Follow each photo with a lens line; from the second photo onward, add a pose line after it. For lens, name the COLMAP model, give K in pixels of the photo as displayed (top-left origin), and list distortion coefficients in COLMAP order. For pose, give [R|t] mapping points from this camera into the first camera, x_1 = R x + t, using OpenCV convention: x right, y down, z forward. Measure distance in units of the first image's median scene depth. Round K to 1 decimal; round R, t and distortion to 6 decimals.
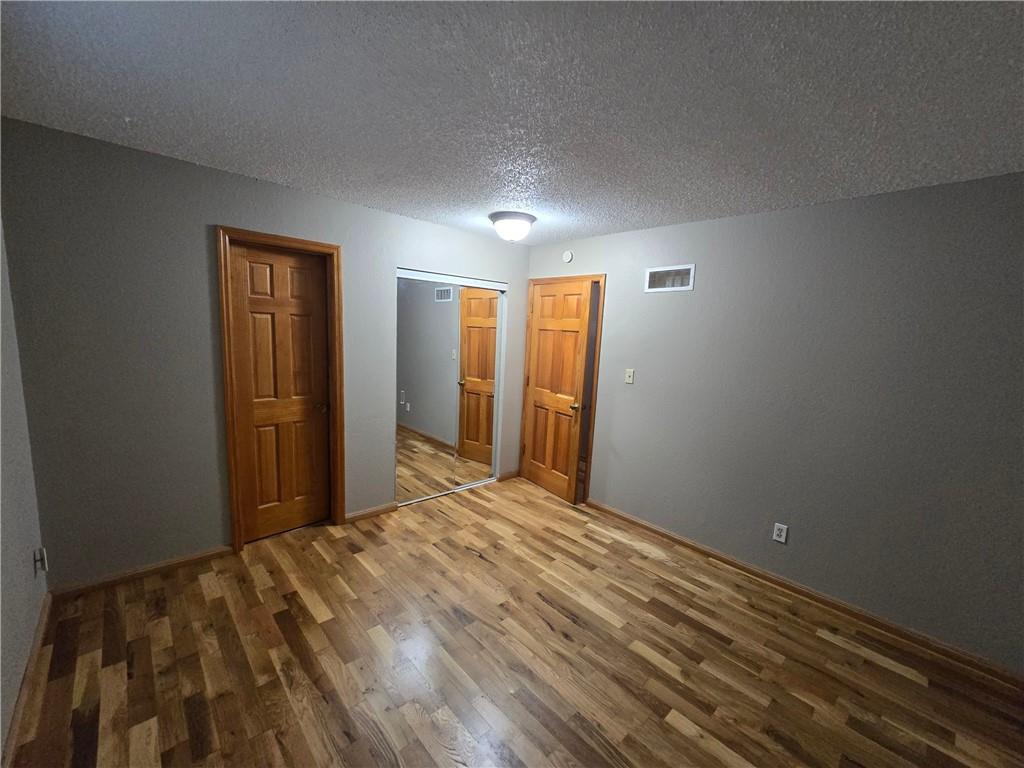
lens RADIAL K [[409.2, 0, 512.0], [0, 409.2, 384.0], [0, 0, 1]] dist [0.000334, 0.000153]
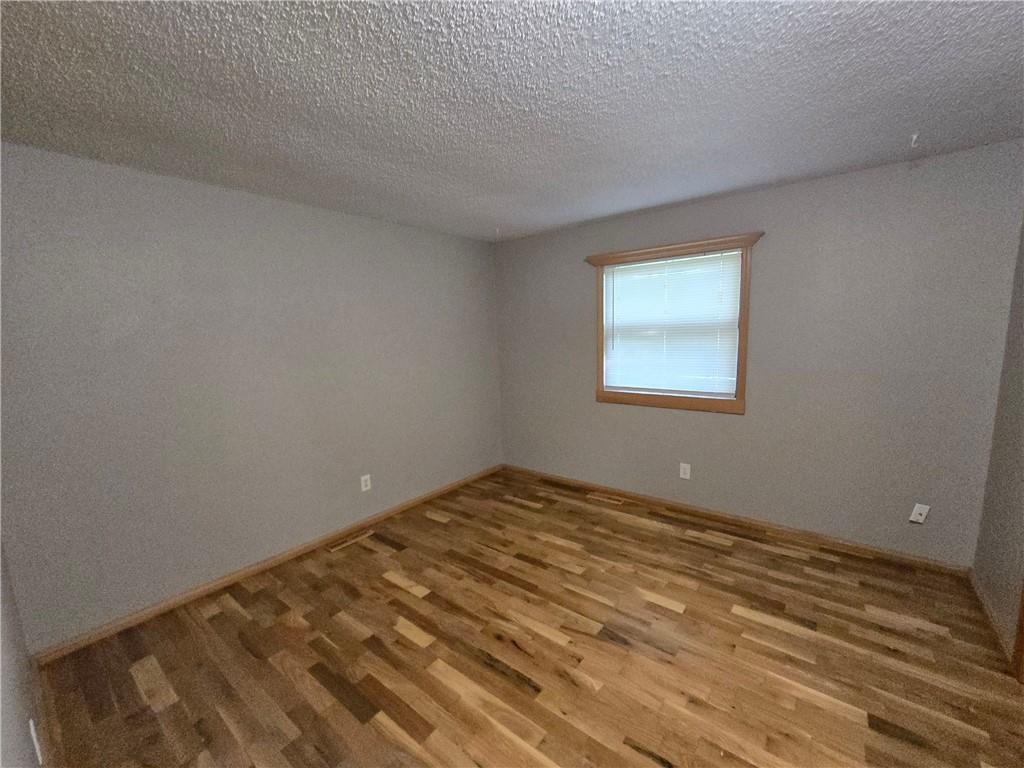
lens RADIAL K [[409.2, 0, 512.0], [0, 409.2, 384.0], [0, 0, 1]] dist [0.000334, 0.000153]
pose [[-0.986340, 0.000167, -0.164719, 0.254818], [-0.042834, 0.965337, 0.257466, -0.199035], [0.159053, 0.261005, -0.952144, 1.723944]]
